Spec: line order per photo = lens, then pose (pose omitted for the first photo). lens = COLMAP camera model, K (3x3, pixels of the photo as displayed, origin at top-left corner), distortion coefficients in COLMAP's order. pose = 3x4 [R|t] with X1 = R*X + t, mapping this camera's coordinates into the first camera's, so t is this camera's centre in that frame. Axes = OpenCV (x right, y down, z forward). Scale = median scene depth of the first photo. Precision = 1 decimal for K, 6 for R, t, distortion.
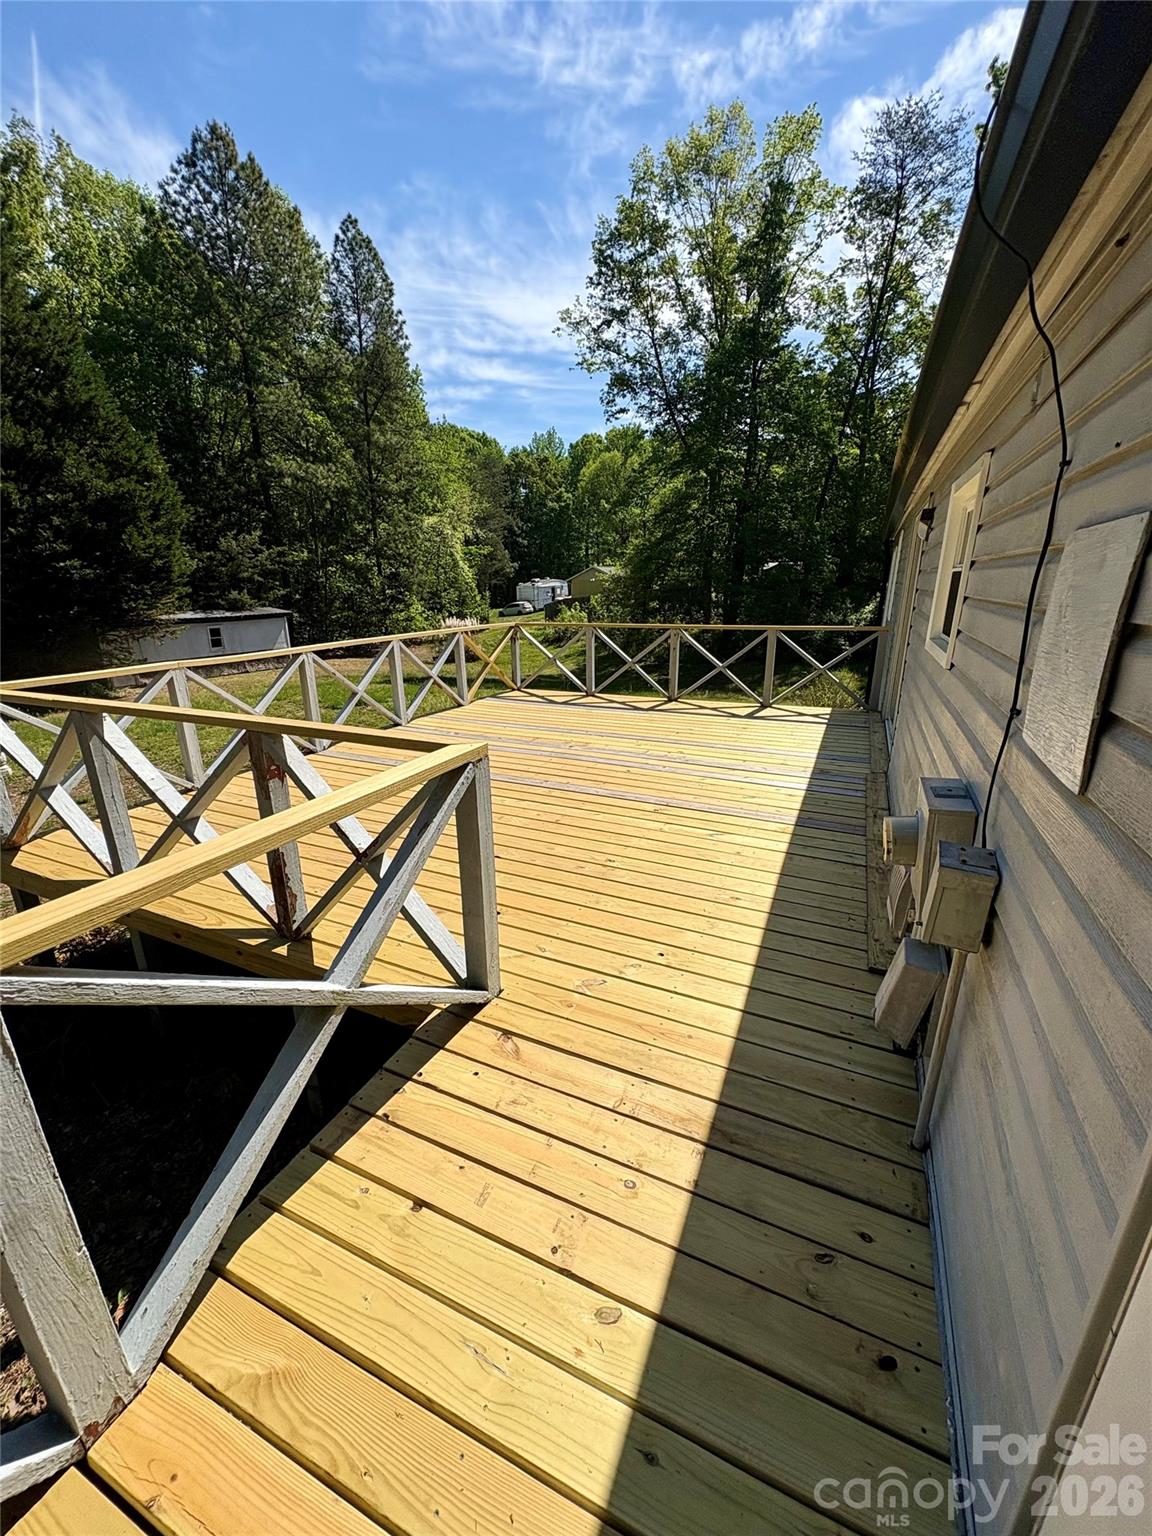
lens RADIAL K [[587.4, 0, 592.5], [0, 587.4, 743.4], [0, 0, 1]] dist [0.002187, -0.000240]
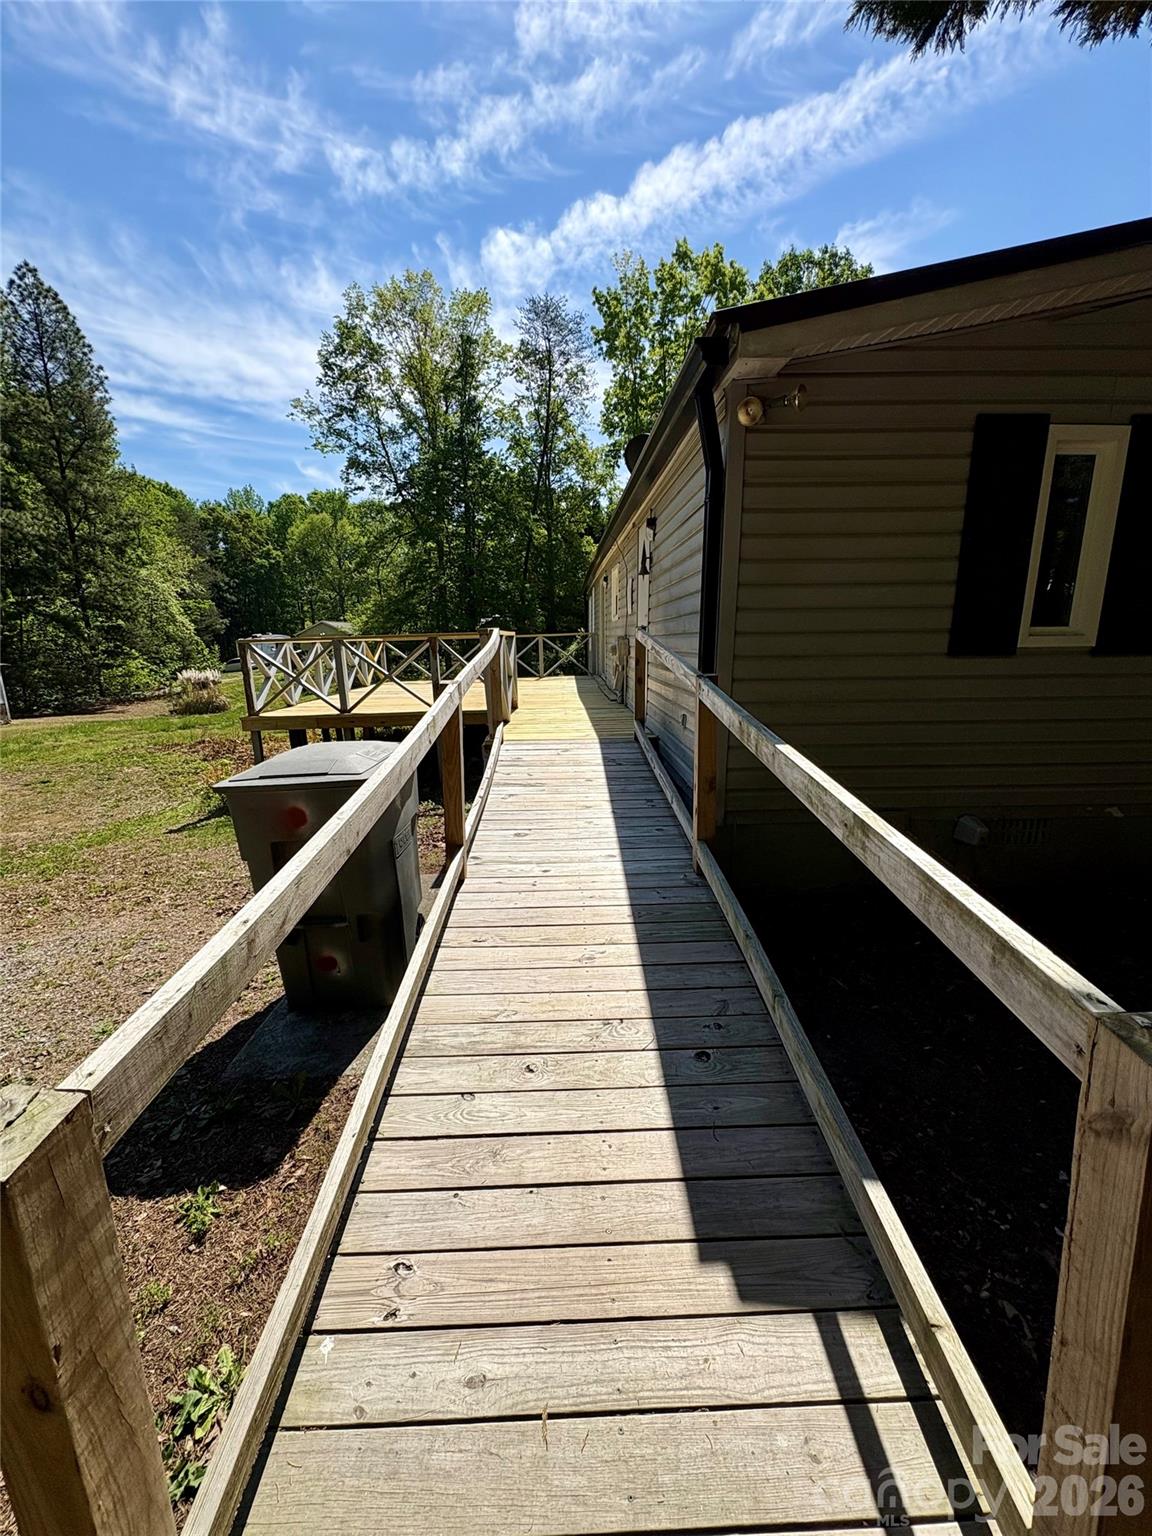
lens RADIAL K [[625.5, 0, 576.0], [0, 625.5, 768.0], [0, 0, 1]] dist [0.002373, 0.000443]
pose [[0.903059, -0.101201, 0.417425, -0.091736], [0.132330, 0.990127, -0.046235, 0.074842], [-0.408625, 0.096991, 0.907534, -0.182959]]
